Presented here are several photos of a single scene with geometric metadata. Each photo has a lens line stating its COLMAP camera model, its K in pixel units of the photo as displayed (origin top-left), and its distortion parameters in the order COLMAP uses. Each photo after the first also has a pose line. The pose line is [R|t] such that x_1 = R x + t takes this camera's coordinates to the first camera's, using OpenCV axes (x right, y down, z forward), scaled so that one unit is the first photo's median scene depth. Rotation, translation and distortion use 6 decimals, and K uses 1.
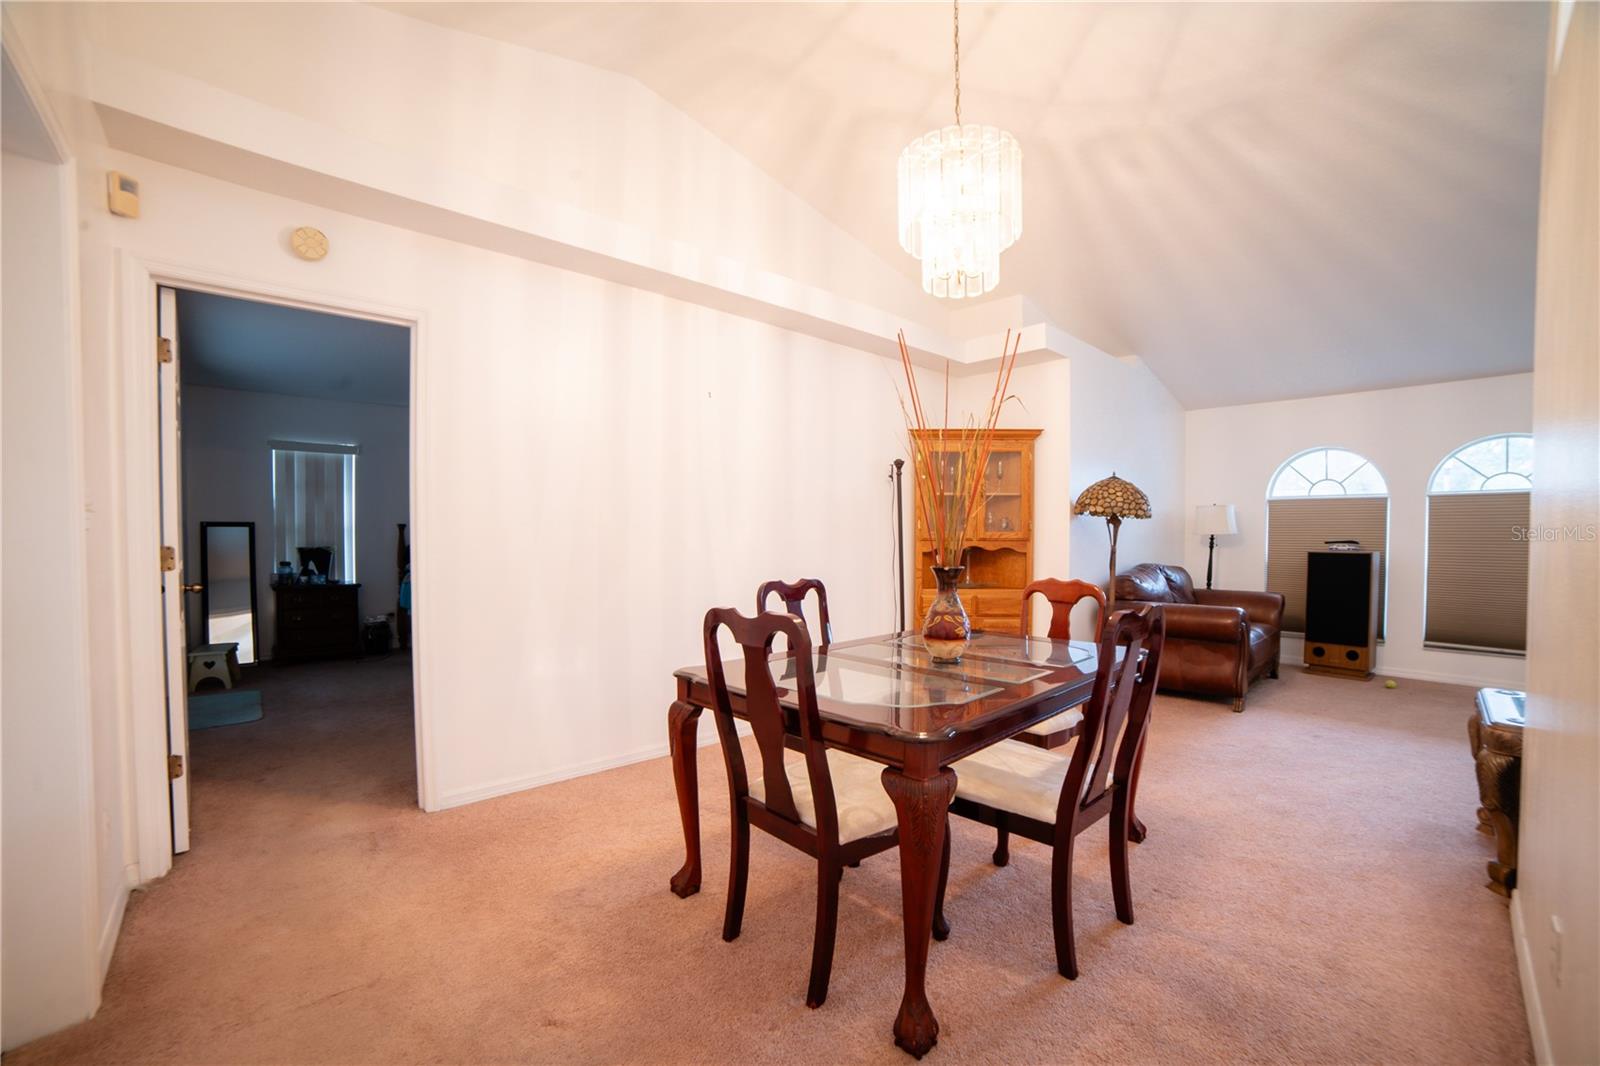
lens RADIAL K [[664.1, 0, 801.8], [0, 664.1, 545.0], [0, 0, 1]] dist [-0.096825, 0.035165]
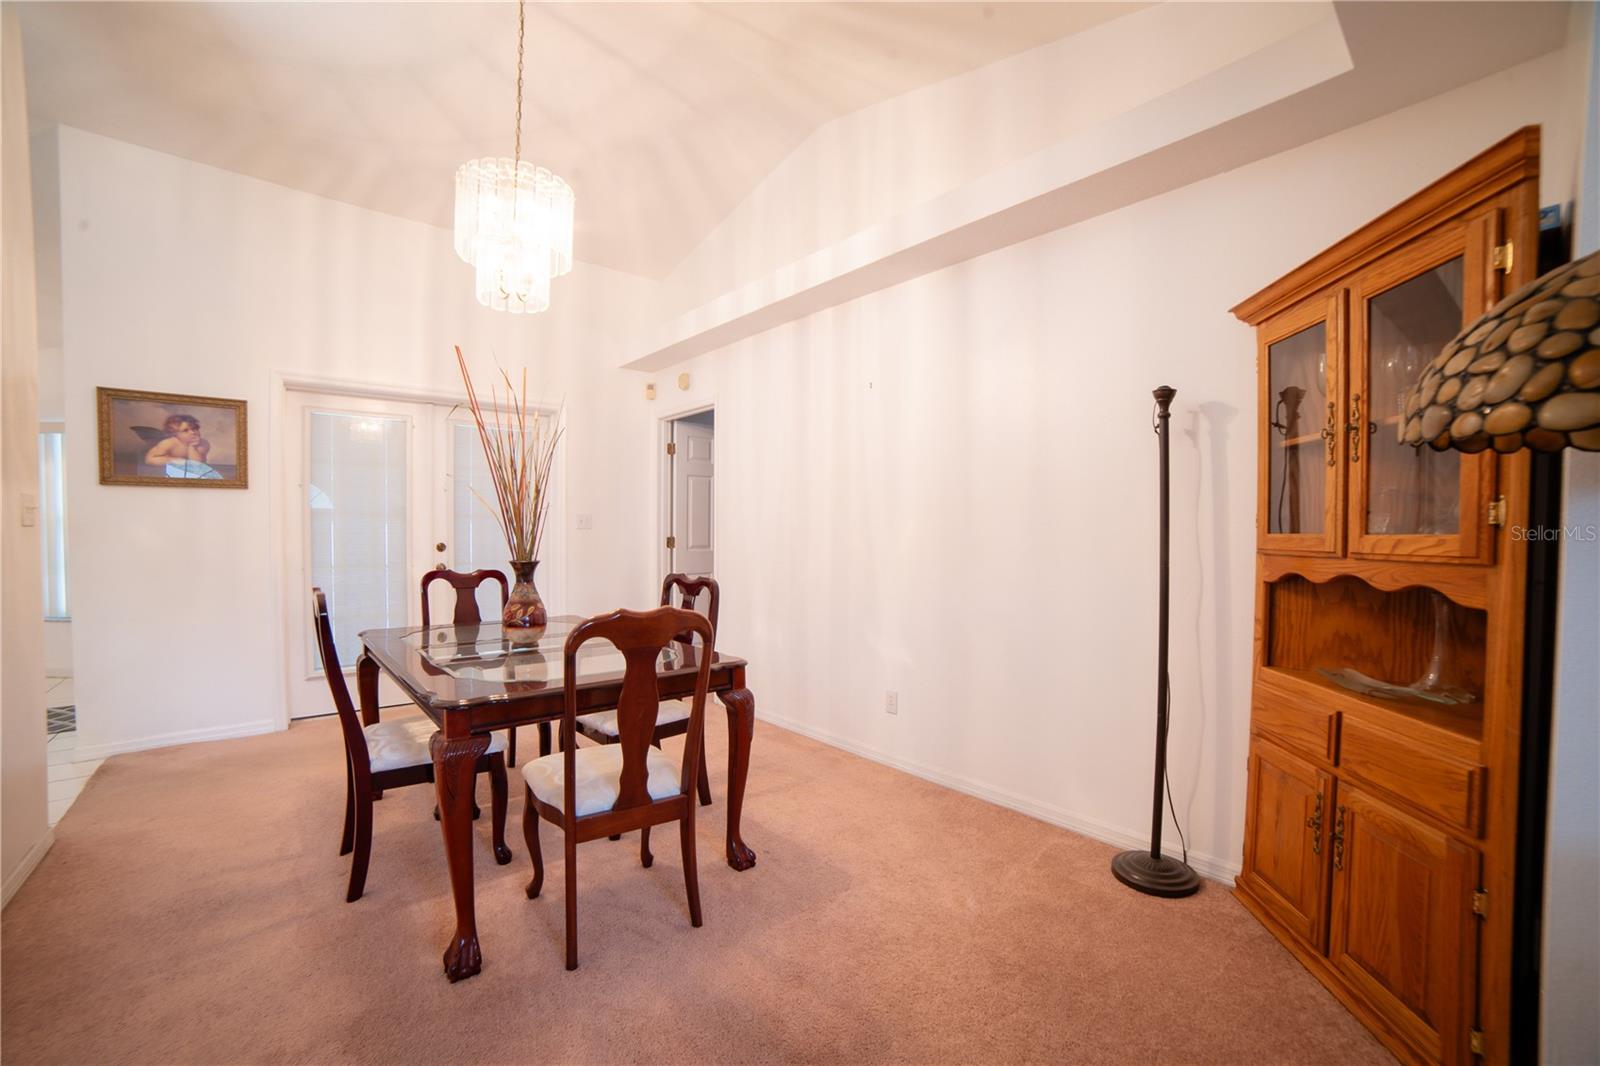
lens RADIAL K [[664.1, 0, 801.8], [0, 664.1, 545.0], [0, 0, 1]] dist [-0.096825, 0.035165]
pose [[-0.027232, 0.018479, -0.999458, 0.911599], [-0.022869, 0.999556, 0.019103, -0.020734], [0.999368, 0.023377, -0.026797, 1.059590]]
